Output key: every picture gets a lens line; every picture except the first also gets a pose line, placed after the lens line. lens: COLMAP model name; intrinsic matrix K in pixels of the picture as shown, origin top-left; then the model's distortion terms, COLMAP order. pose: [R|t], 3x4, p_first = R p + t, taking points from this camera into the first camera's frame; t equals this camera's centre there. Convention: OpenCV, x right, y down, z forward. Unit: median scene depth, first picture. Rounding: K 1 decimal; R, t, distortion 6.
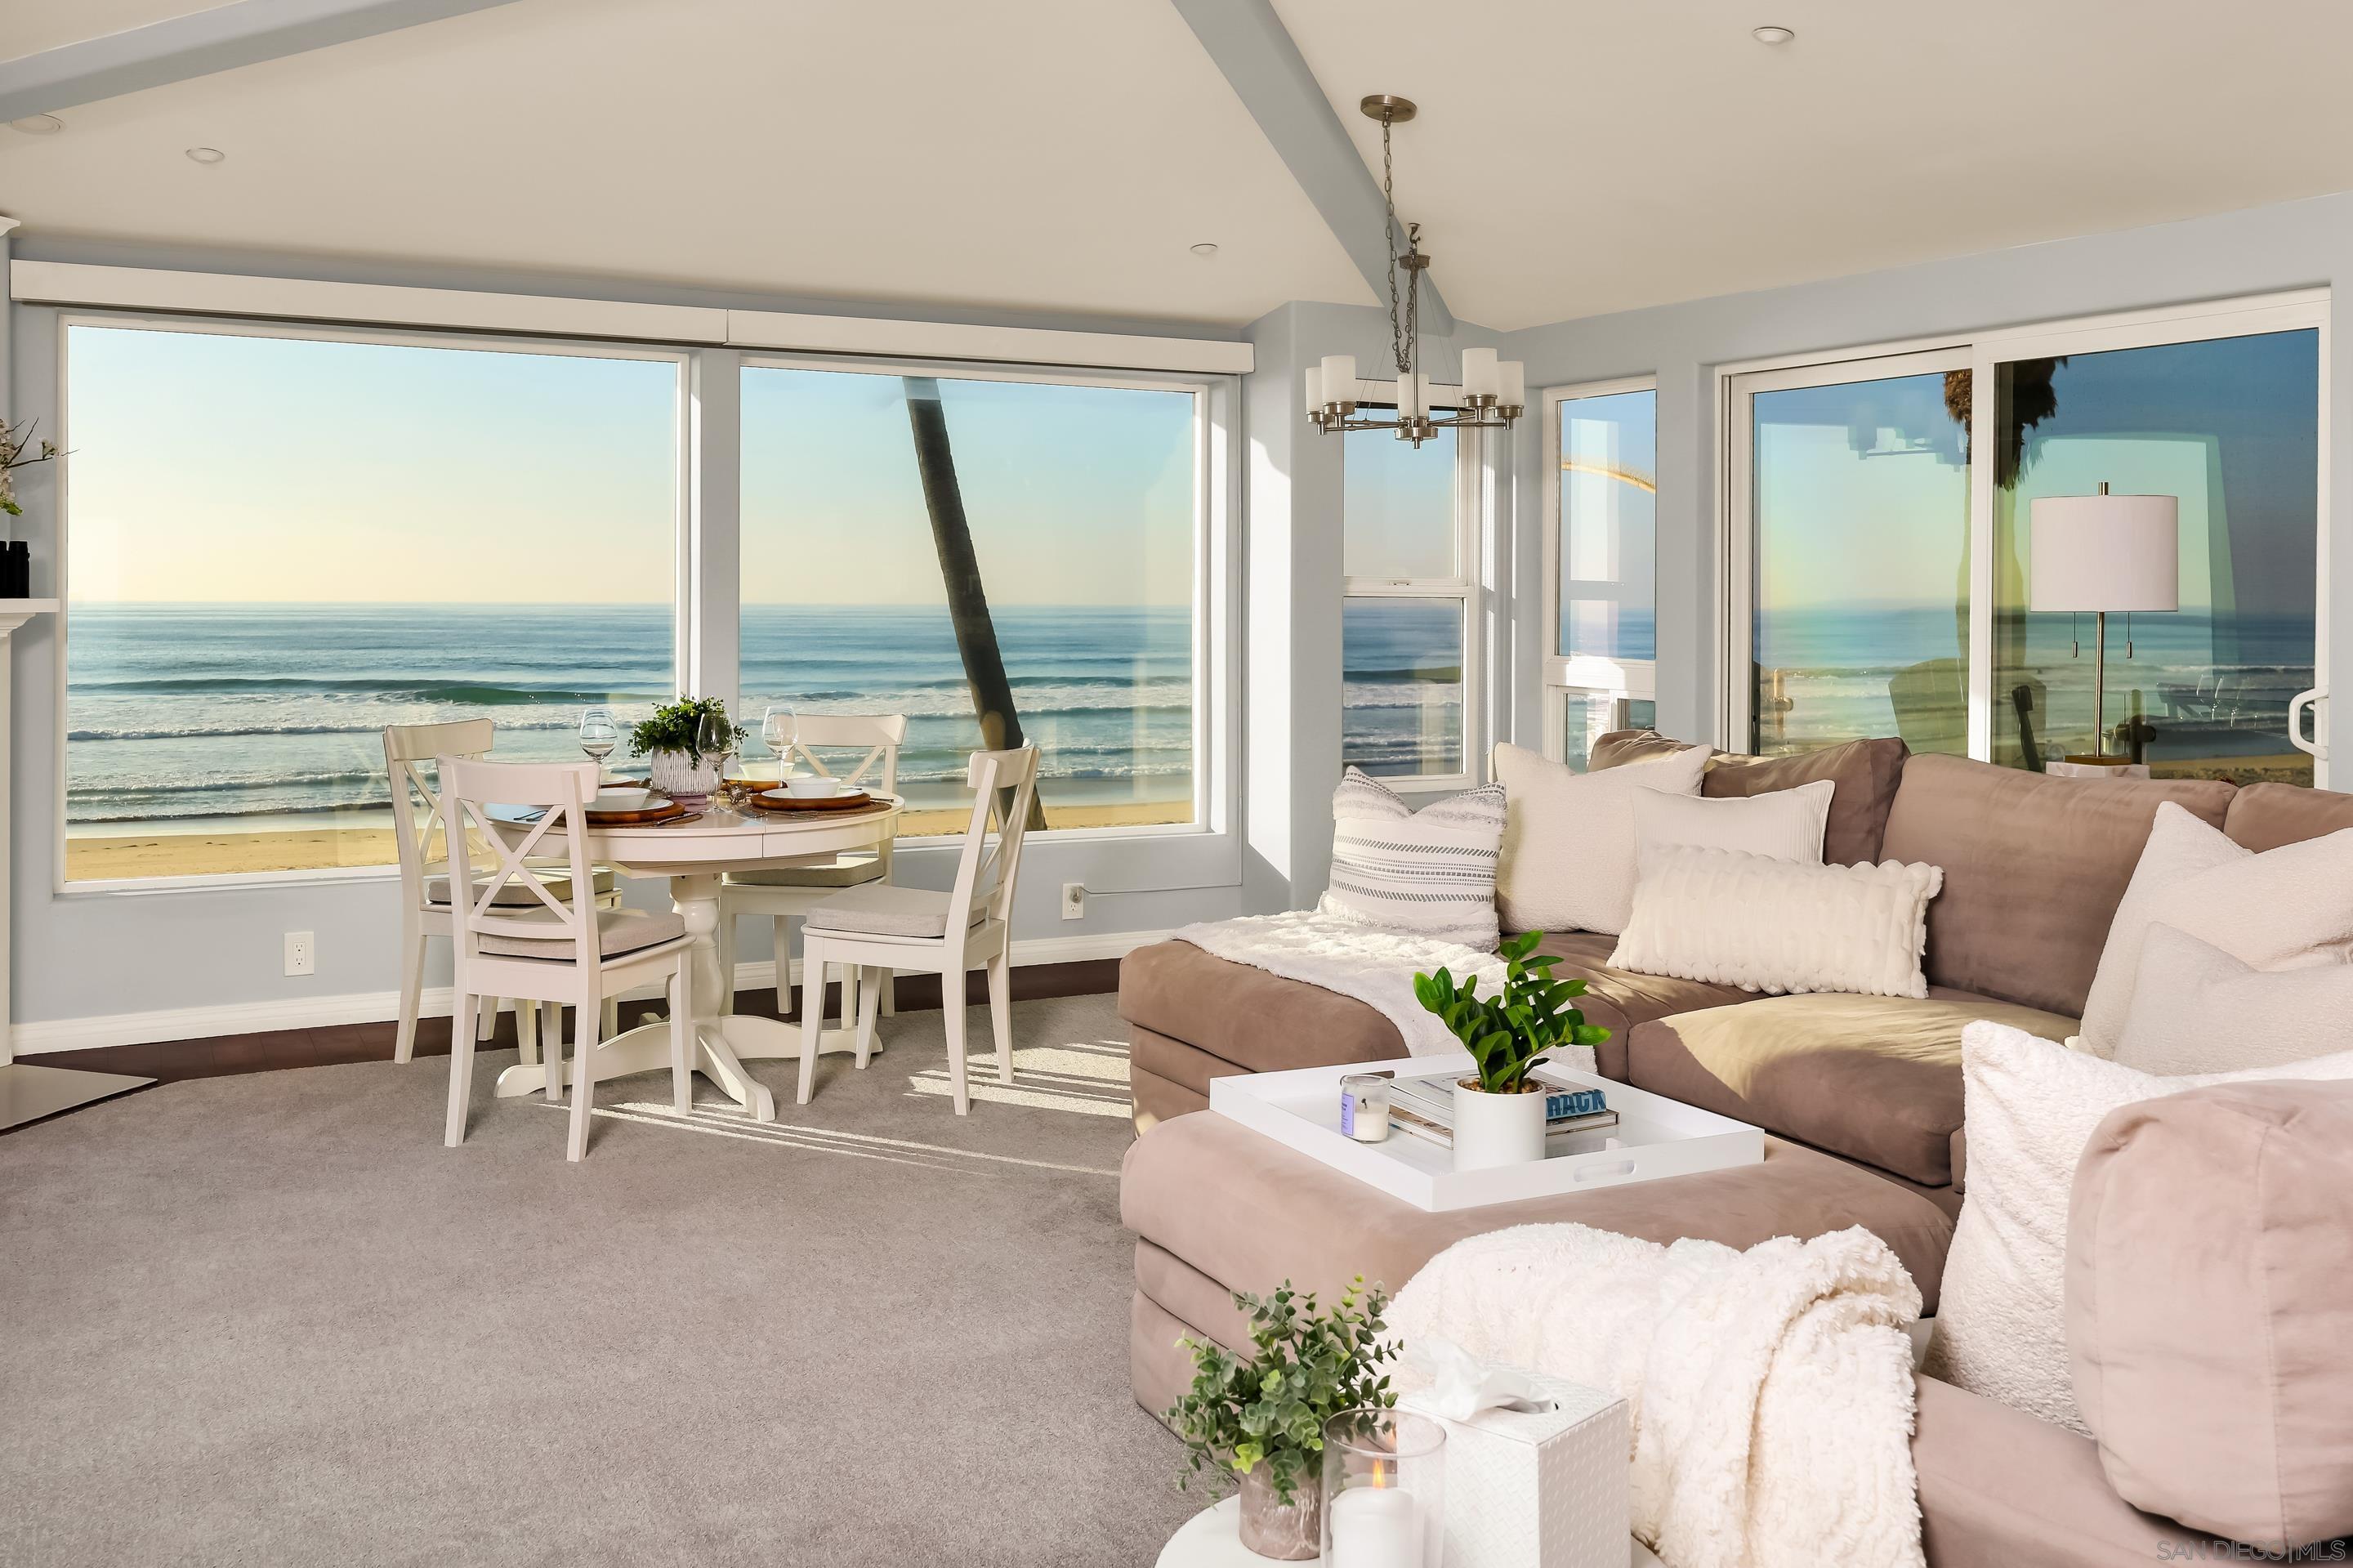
lens RADIAL K [[2130.2, 0, 1096.8], [0, 2130.2, 630.2], [0, 0, 1]] dist [-0.029530, -0.005180]
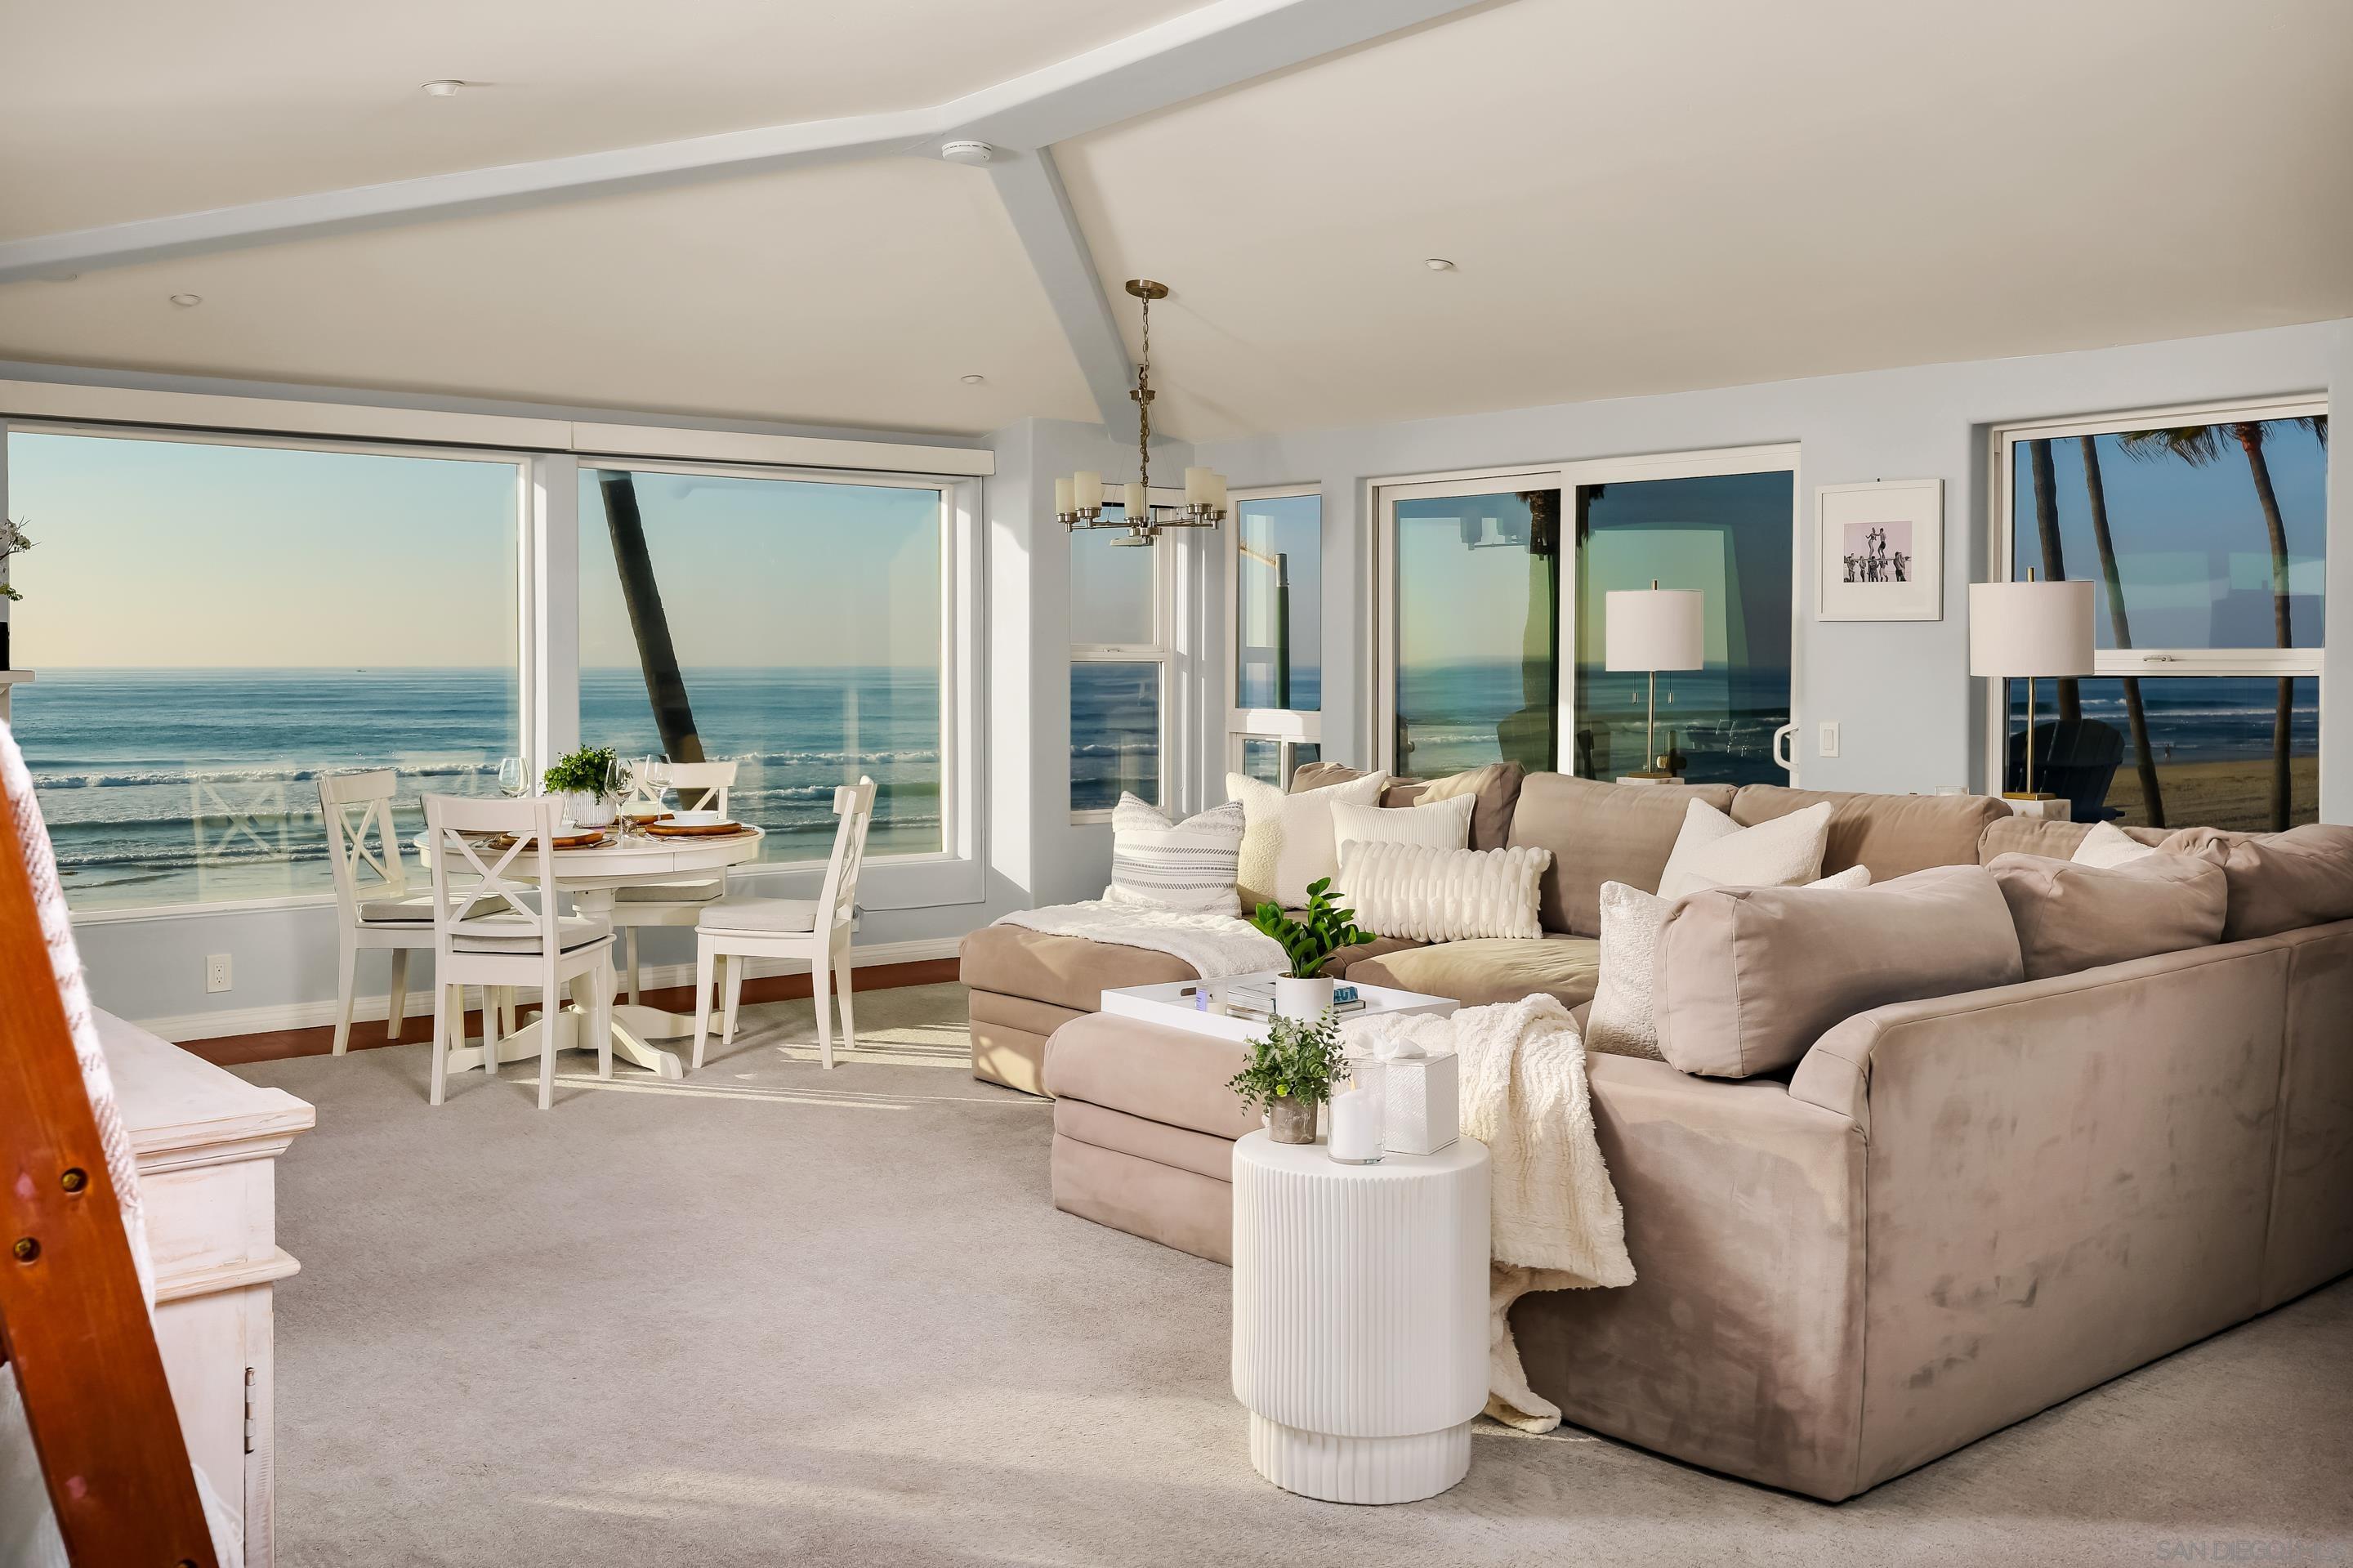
lens RADIAL K [[2237.7, 0, 1168.2], [0, 2237.7, 784.5], [0, 0, 1]] dist [-0.065762, 0.000000]
pose [[0.971928, -0.018472, 0.234551, -0.175691], [0.008560, 0.999029, 0.043207, 0.000118], [-0.235122, -0.039986, 0.971143, -0.345291]]
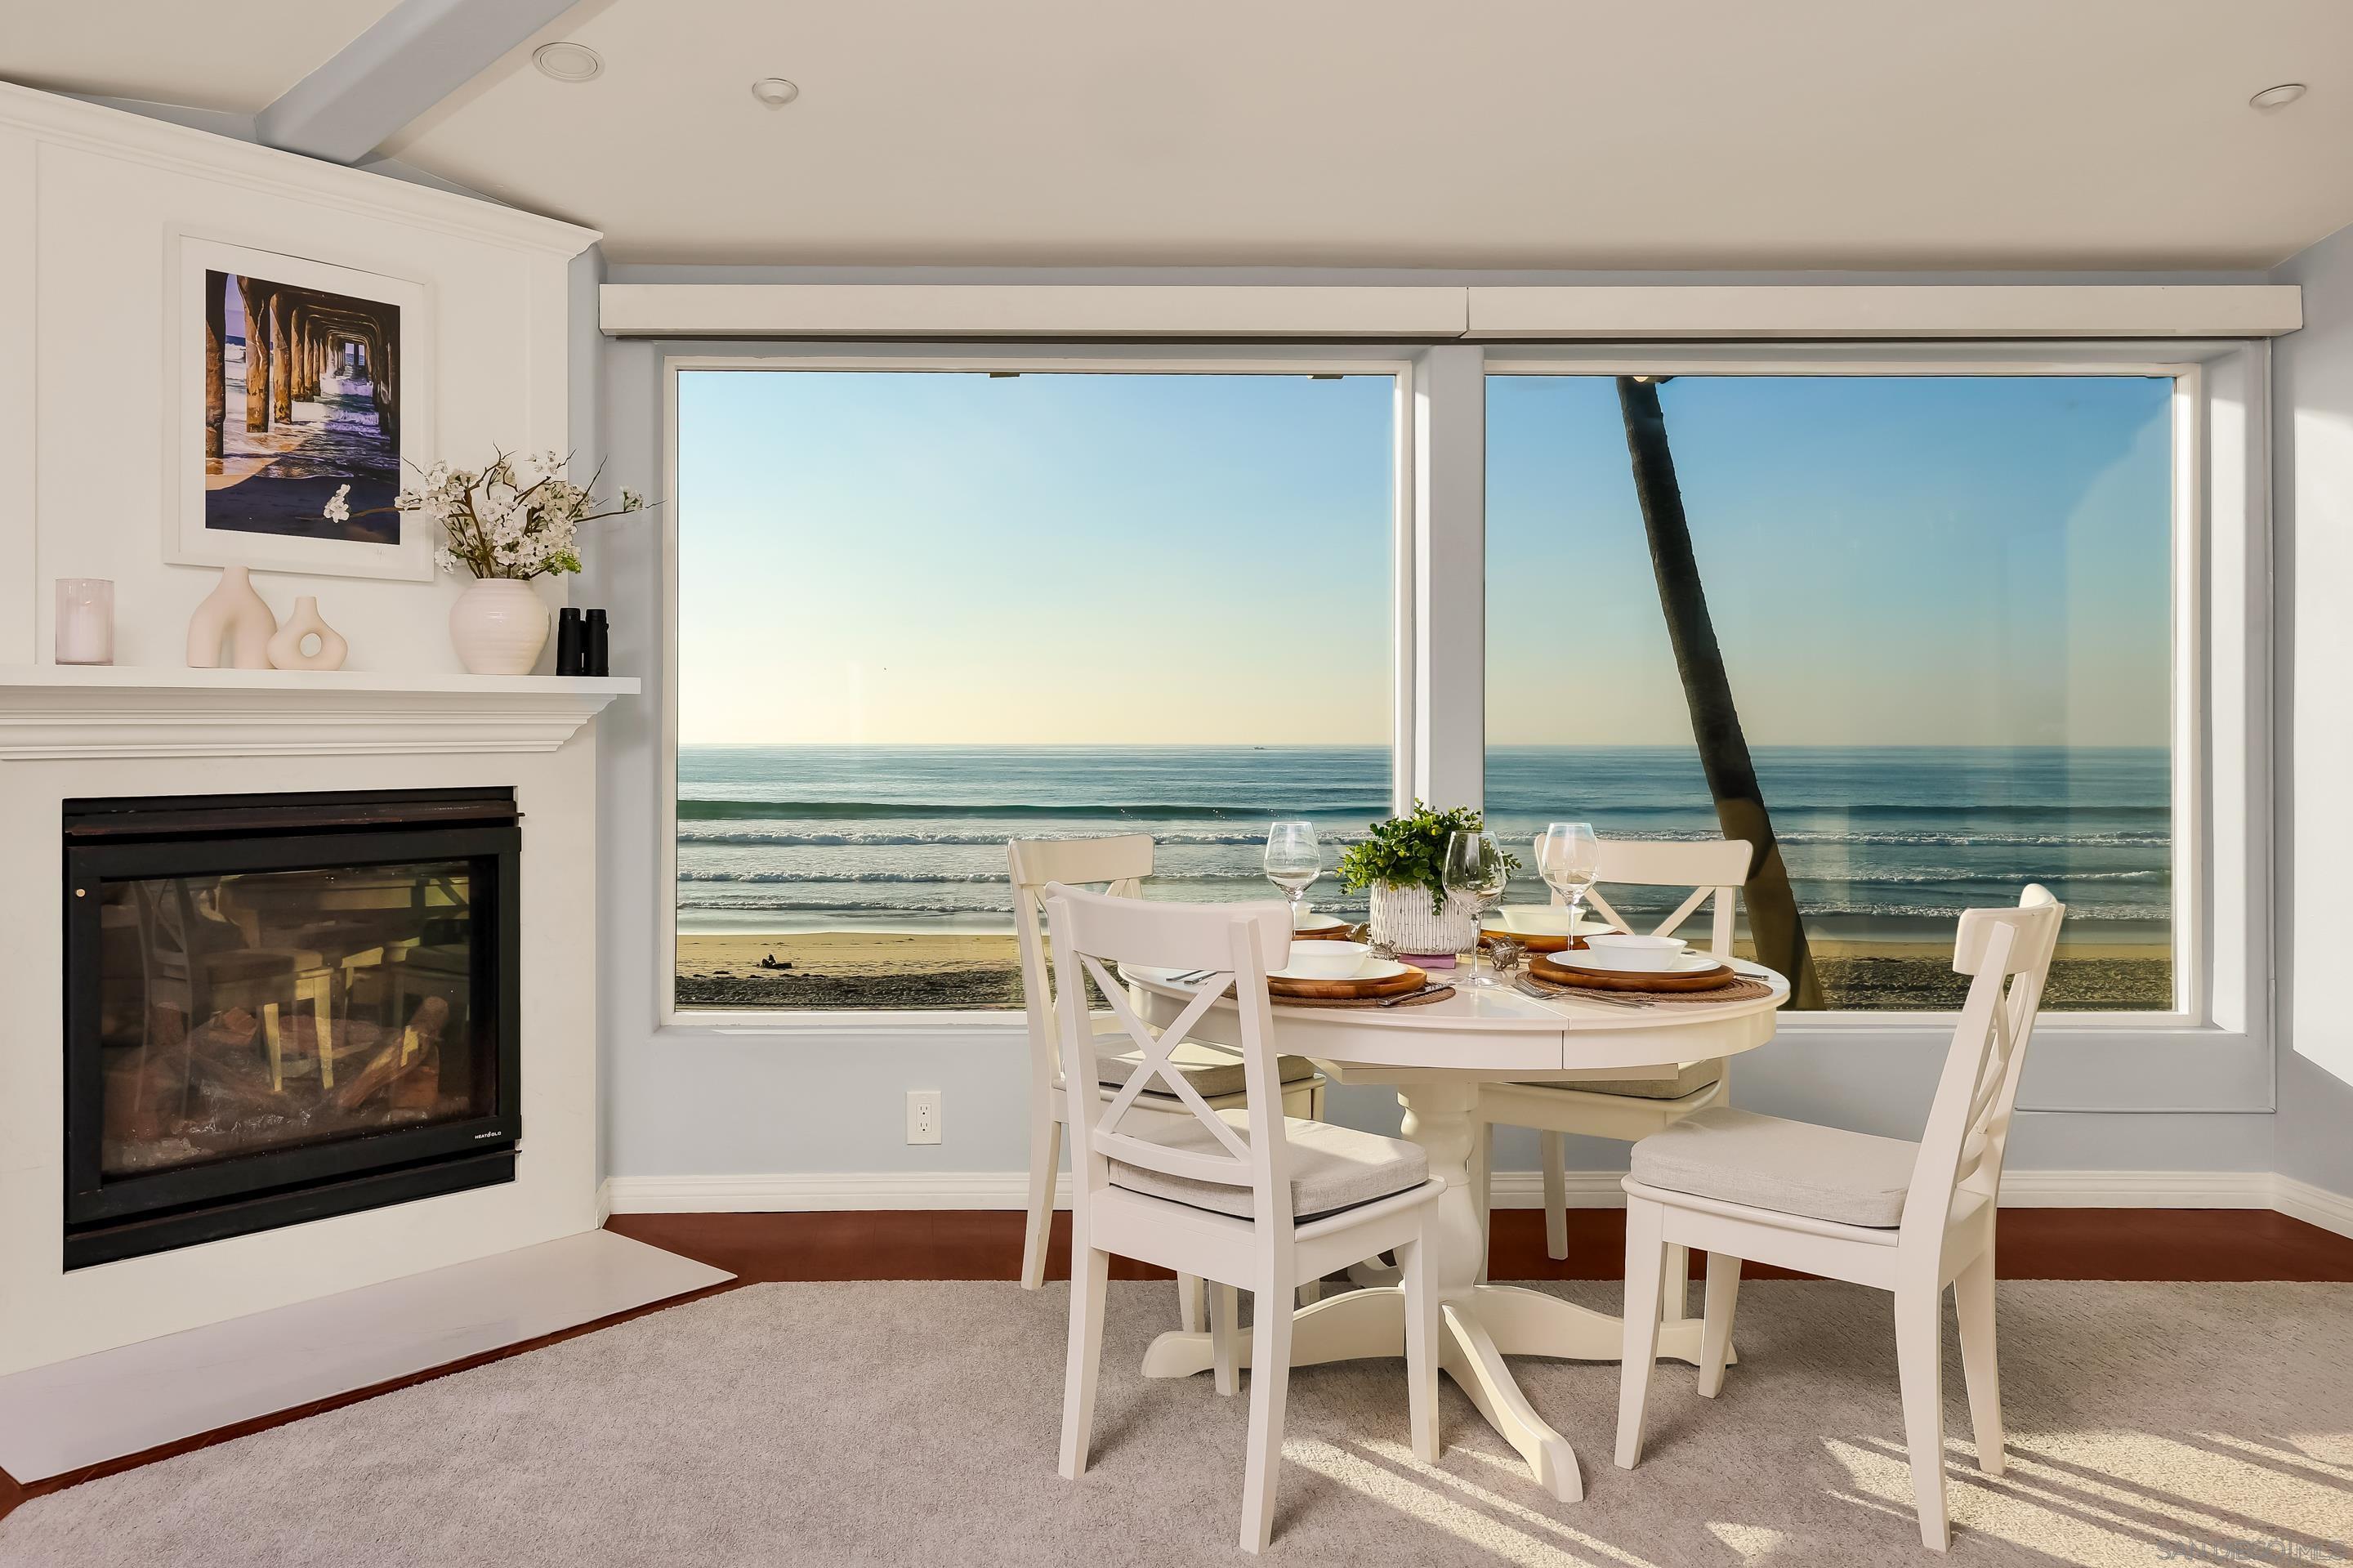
lens RADIAL K [[1710.6, 0, 901.9], [0, 1710.6, 742.2], [0, 0, 1]] dist [0.008463, 0.002423]
pose [[0.898353, -0.003721, -0.439258, -0.107930], [-0.004991, 0.999813, -0.018677, 0.023170], [0.439245, 0.018971, 0.898167, 0.460915]]
